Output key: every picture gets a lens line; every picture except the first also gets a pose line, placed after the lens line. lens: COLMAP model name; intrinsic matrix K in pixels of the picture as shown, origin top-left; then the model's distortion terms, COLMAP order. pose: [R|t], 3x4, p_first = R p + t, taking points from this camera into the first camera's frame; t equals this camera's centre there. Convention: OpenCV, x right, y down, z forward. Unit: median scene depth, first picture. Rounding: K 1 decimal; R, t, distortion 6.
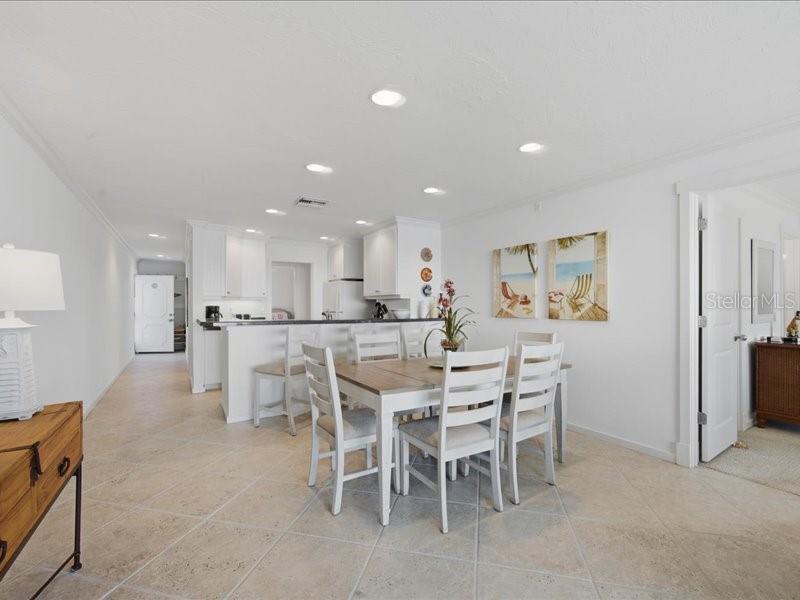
lens RADIAL K [[356.8, 0, 398.1], [0, 356.8, 312.7], [0, 0, 1]] dist [-0.030801, 0.015734]
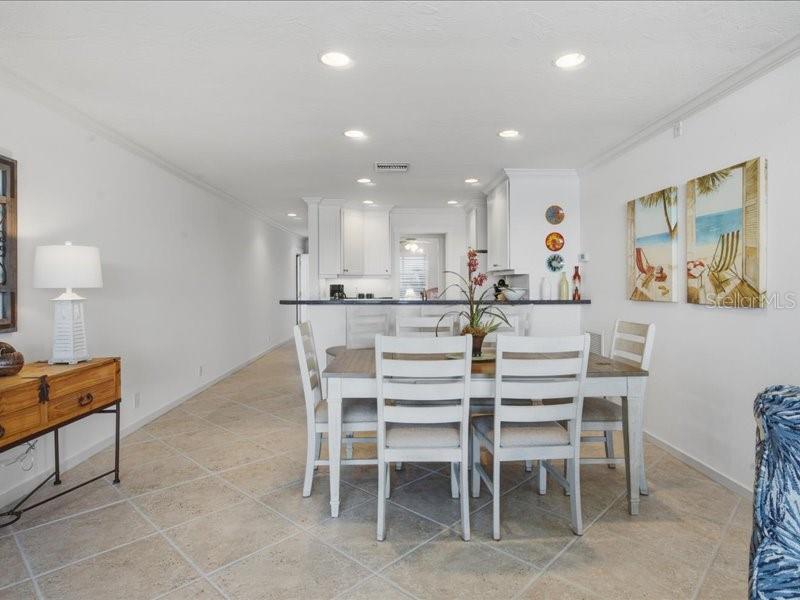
lens RADIAL K [[455.0, 0, 400.0], [0, 455.0, 300.0], [0, 0, 1]] dist [-0.005294, -0.000689]
pose [[0.868732, 0.014453, -0.495072, 0.338993], [-0.006735, 0.999826, 0.017369, 0.000674], [0.495237, -0.011755, 0.868679, 0.019964]]
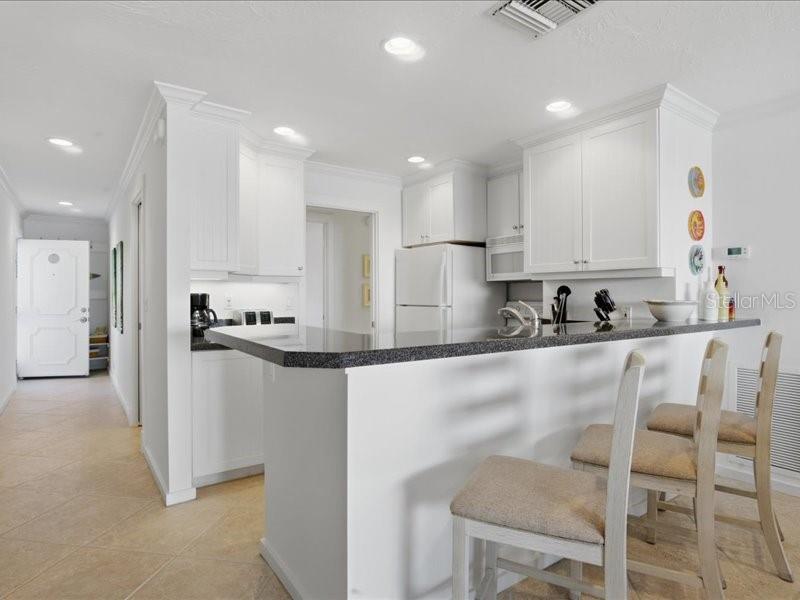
lens RADIAL K [[455.0, 0, 400.0], [0, 455.0, 300.0], [0, 0, 1]] dist [-0.005294, -0.000689]
pose [[0.997990, -0.000036, 0.063371, -0.423373], [0.000609, 0.999959, -0.009023, -0.007342], [-0.063368, 0.009044, 0.997949, 0.557162]]
